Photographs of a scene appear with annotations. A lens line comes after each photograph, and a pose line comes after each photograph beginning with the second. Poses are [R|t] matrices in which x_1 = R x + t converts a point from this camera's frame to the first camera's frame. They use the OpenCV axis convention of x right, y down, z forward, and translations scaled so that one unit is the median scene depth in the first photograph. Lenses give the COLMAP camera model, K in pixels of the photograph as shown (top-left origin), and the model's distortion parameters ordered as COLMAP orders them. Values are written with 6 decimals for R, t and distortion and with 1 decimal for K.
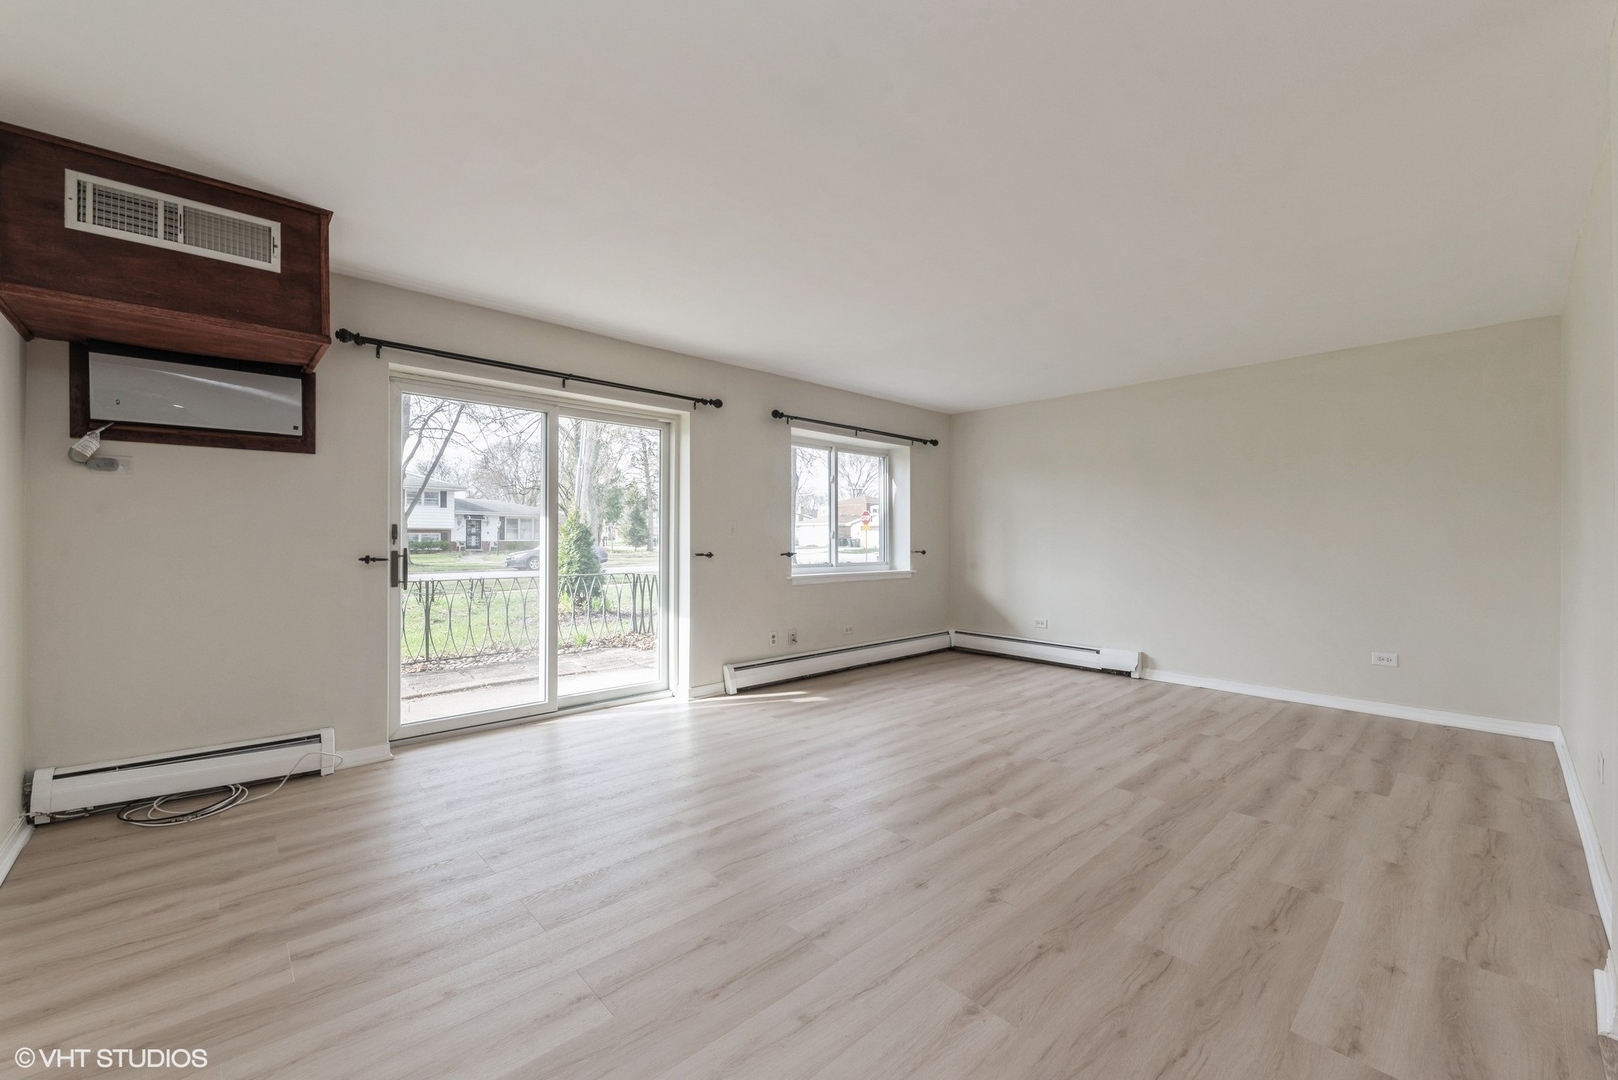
lens RADIAL K [[638.4, 0, 815.2], [0, 638.4, 547.3], [0, 0, 1]] dist [0.000584, -0.000345]
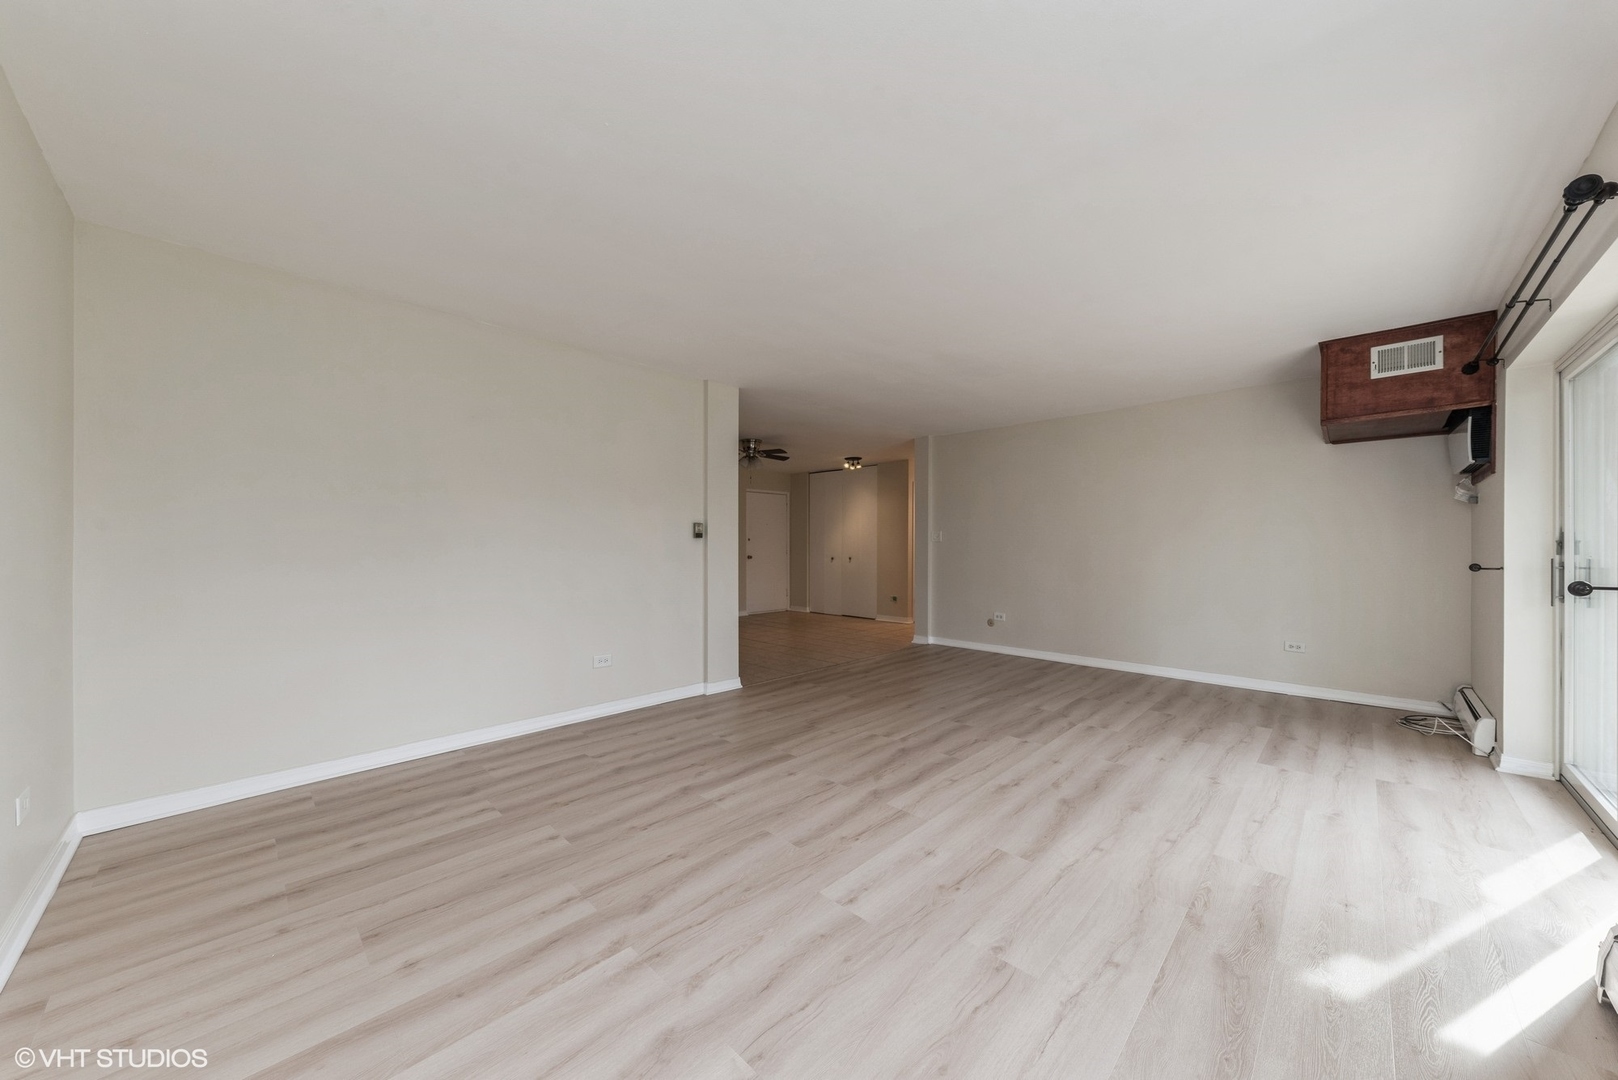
lens RADIAL K [[569.3, 0, 809.8], [0, 569.3, 540.9], [0, 0, 1]] dist [-0.001617, -0.000911]
pose [[-0.998926, -0.000920, -0.046324, 0.395212], [-0.001196, 0.999982, 0.005915, -0.022009], [0.046317, 0.005964, -0.998909, 1.630234]]
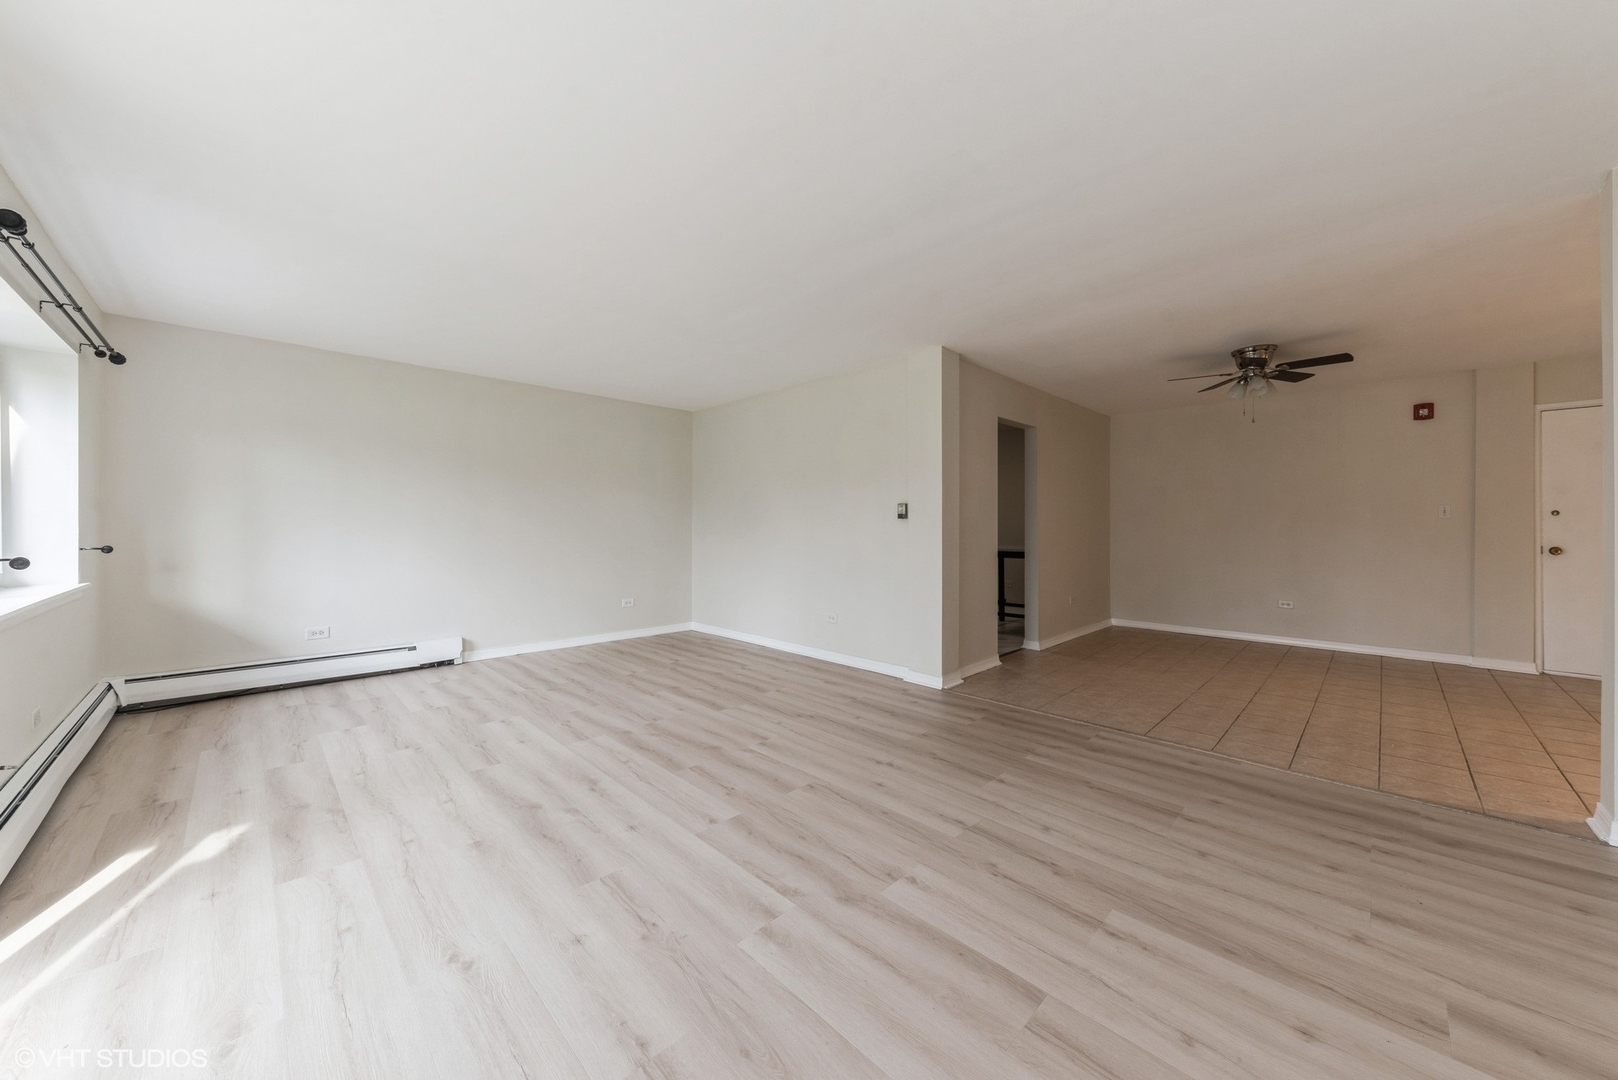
lens RADIAL K [[569.3, 0, 806.9], [0, 569.3, 525.2], [0, 0, 1]] dist [-0.001617, -0.000911]
pose [[-0.021131, 0.000836, 0.999776, -0.583697], [0.013529, 0.999908, -0.000550, -0.009695], [-0.999685, 0.013514, -0.021141, 0.664096]]
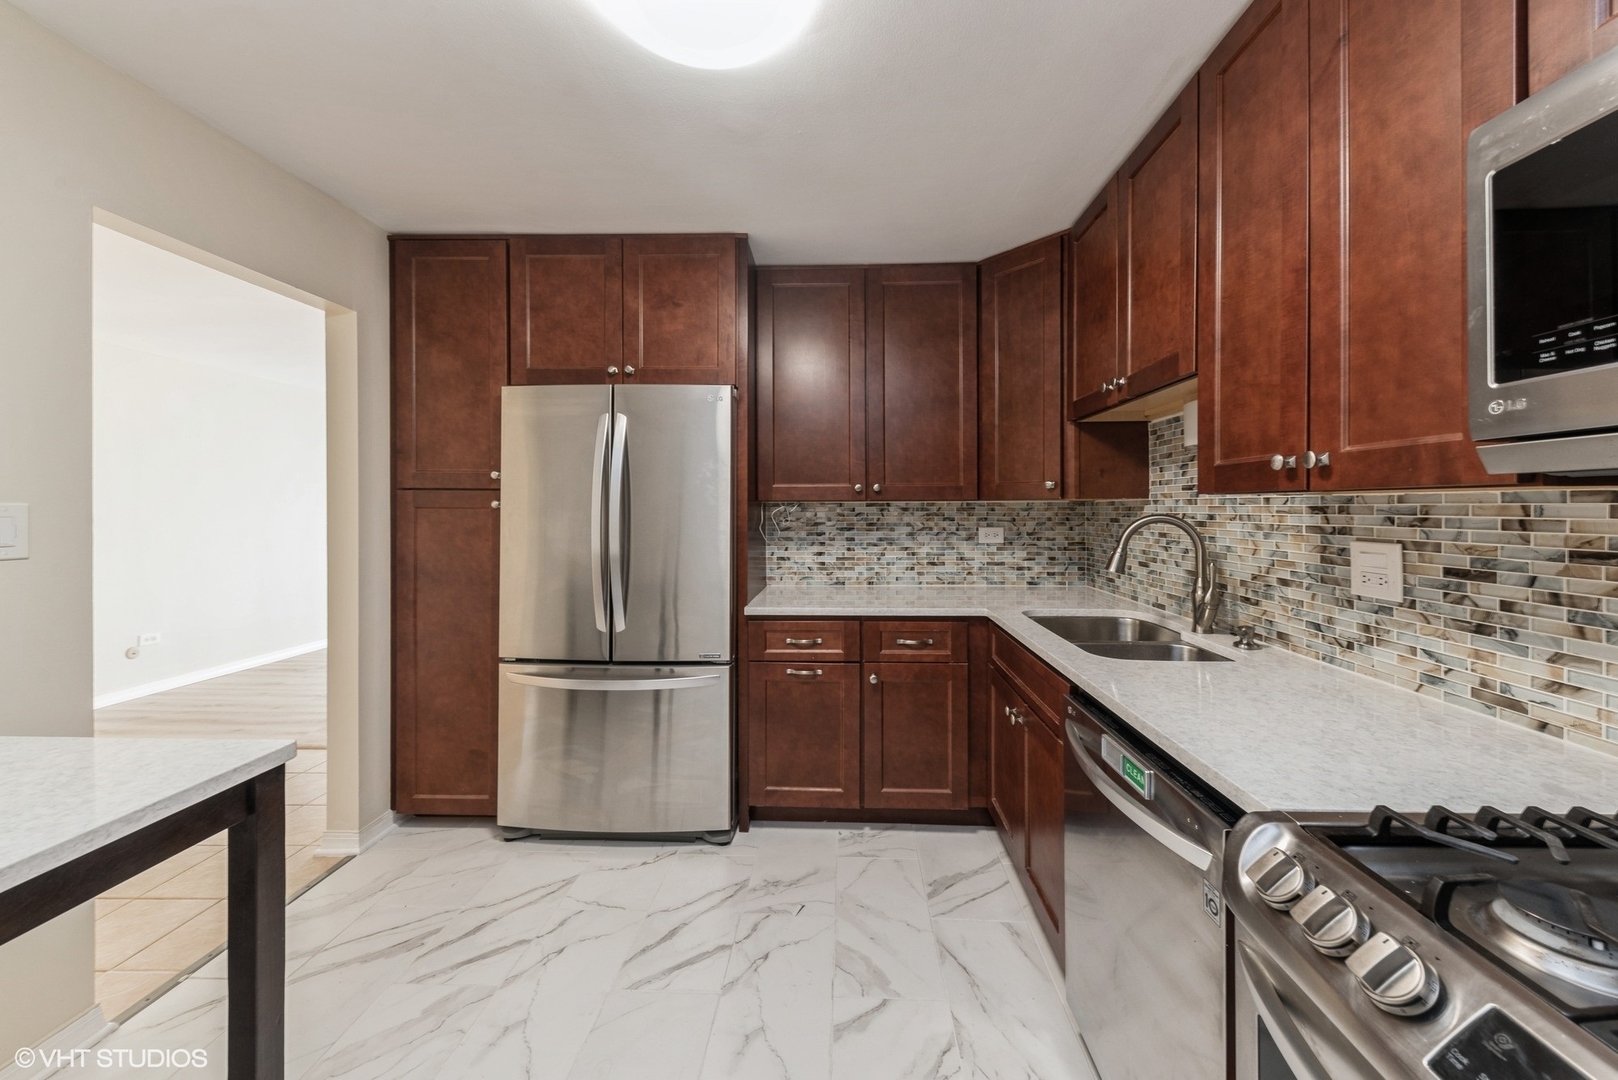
lens RADIAL K [[569.3, 0, 823.7], [0, 569.3, 510.9], [0, 0, 1]] dist [-0.001617, -0.000911]
pose [[0.717767, 0.004588, -0.696268, 1.445603], [-0.008187, 0.999965, -0.001851, -0.048145], [0.696235, 0.007029, 0.717779, 0.145064]]
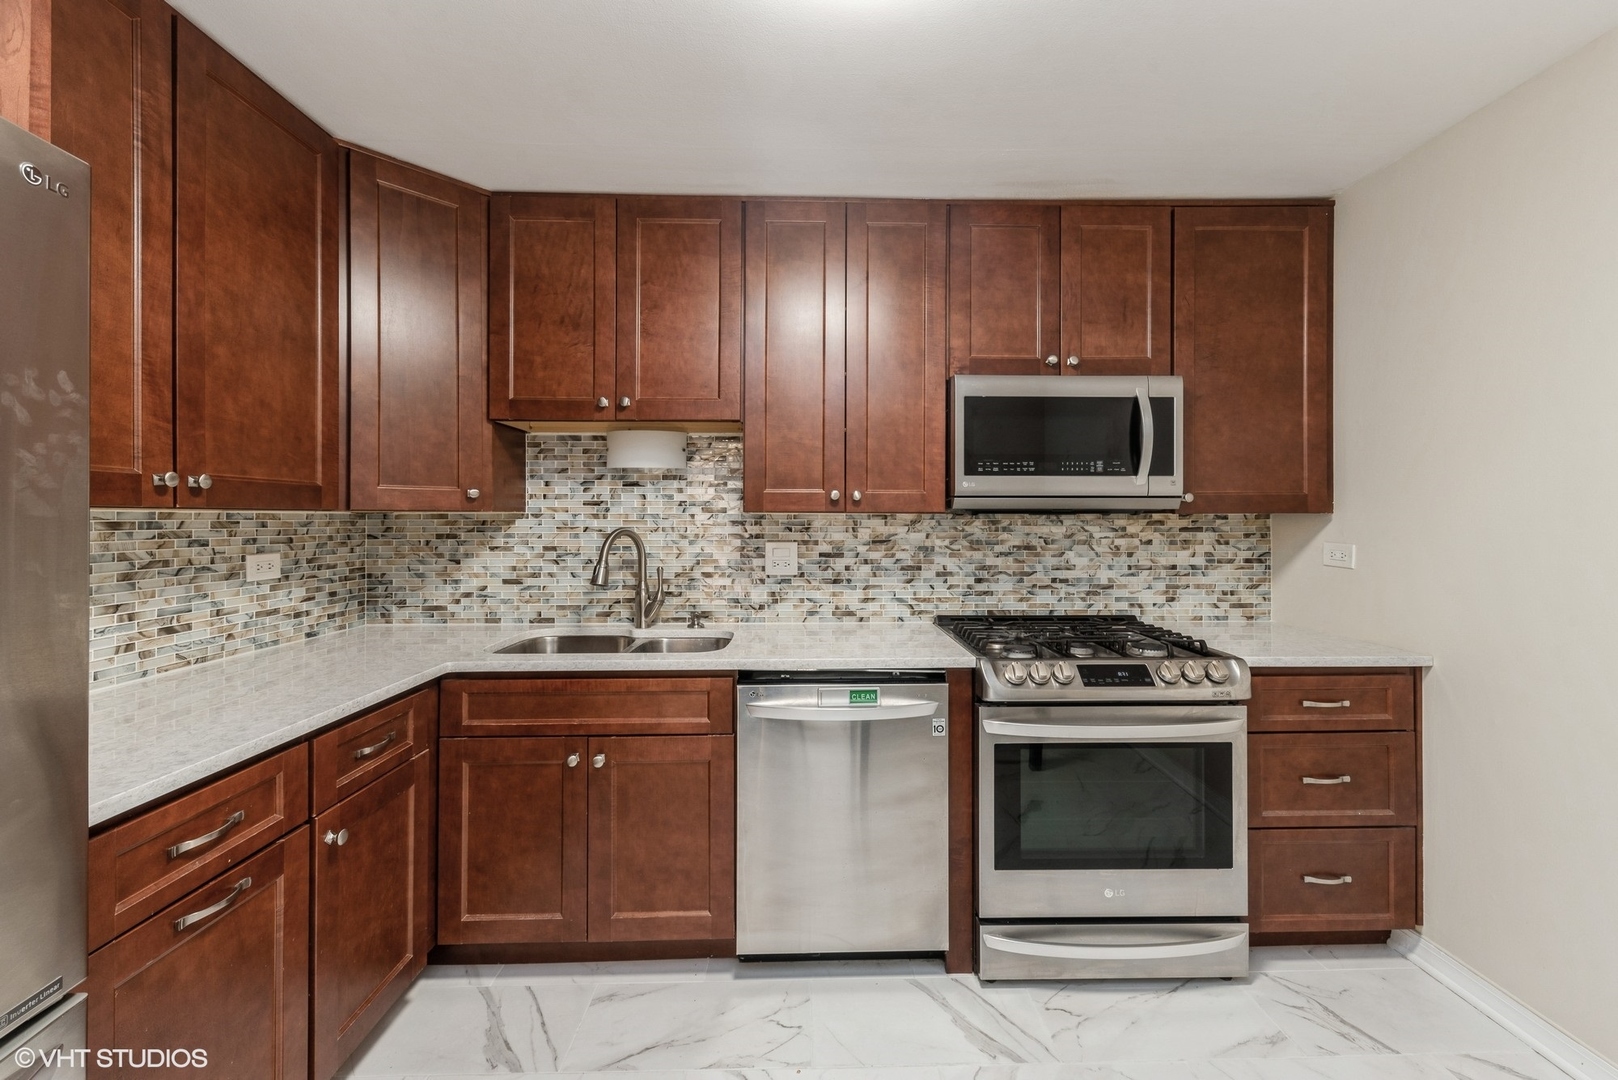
lens RADIAL K [[638.4, 0, 826.1], [0, 638.4, 519.0], [0, 0, 1]] dist [0.000584, -0.000345]
pose [[0.650445, 0.002815, 0.759548, 0.973480], [0.007478, 0.999921, -0.010110, -0.049180], [-0.759517, 0.012255, 0.650372, 0.161670]]
